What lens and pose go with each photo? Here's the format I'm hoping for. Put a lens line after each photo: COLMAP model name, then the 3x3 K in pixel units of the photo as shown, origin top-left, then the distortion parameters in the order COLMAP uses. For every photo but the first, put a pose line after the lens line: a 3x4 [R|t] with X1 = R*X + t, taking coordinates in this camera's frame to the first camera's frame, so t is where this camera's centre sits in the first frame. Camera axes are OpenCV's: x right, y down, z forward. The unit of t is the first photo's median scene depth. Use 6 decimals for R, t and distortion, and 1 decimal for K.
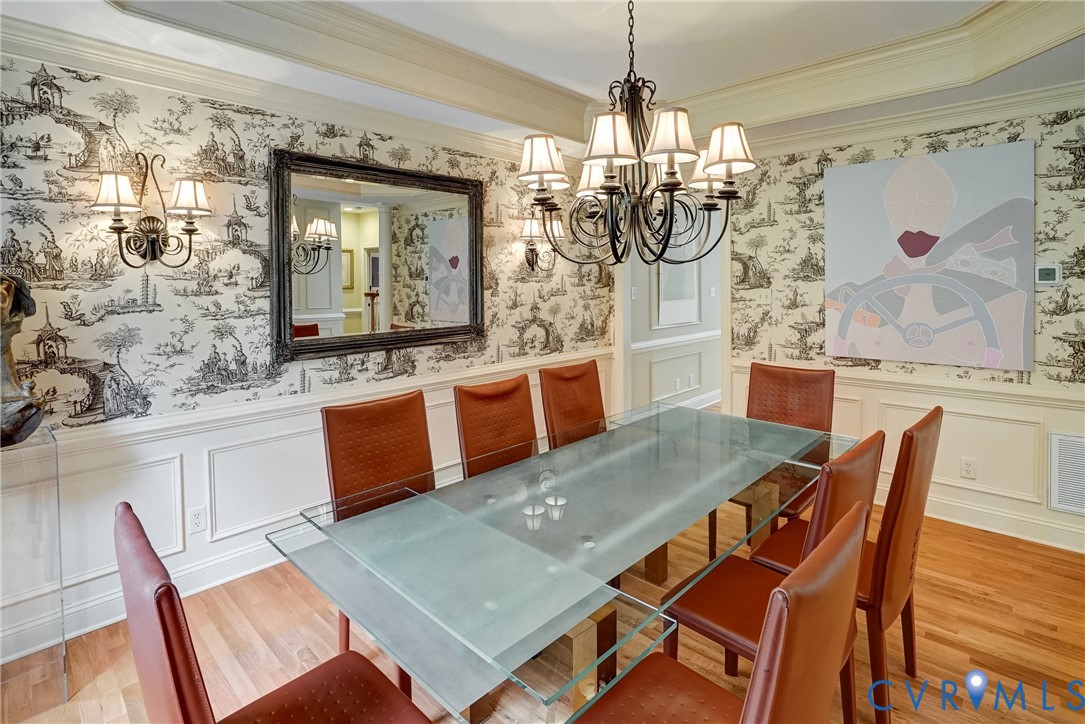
lens RADIAL K [[529.7, 0, 539.4], [0, 529.7, 293.4], [0, 0, 1]] dist [-0.052832, 0.018881]
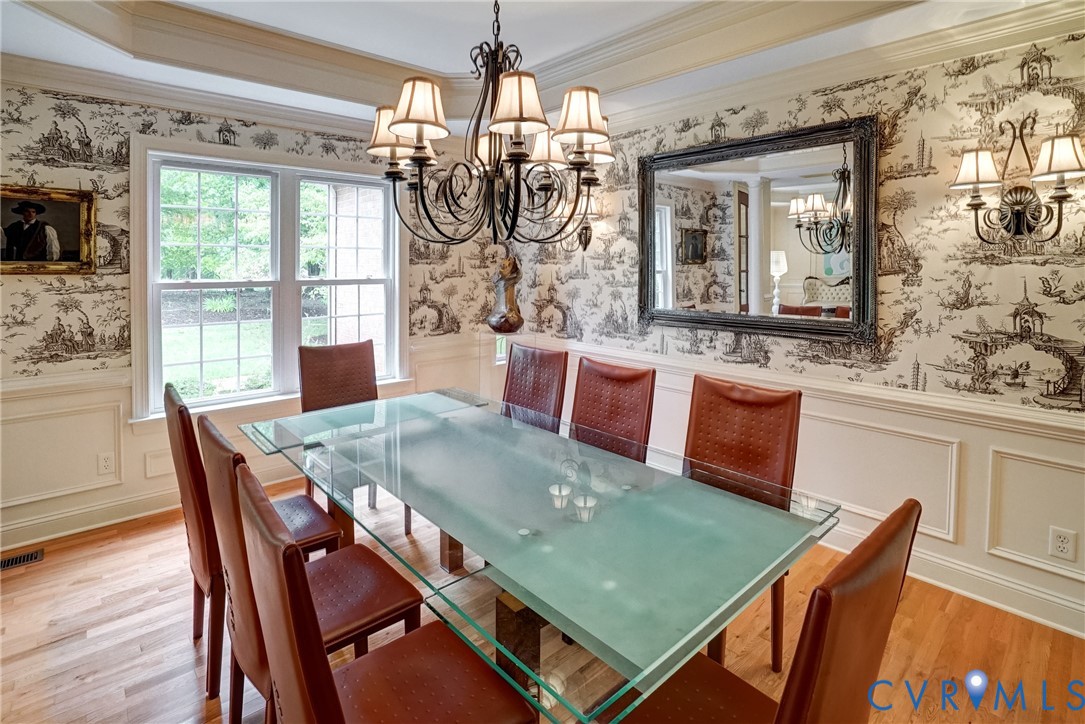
lens RADIAL K [[523.2, 0, 539.6], [0, 523.2, 275.3], [0, 0, 1]] dist [-0.032589, 0.000261]
pose [[-0.054812, 0.035054, -0.997881, 0.636118], [-0.020071, 0.999143, 0.036200, -0.022400], [0.998295, 0.022013, -0.054062, 0.658811]]
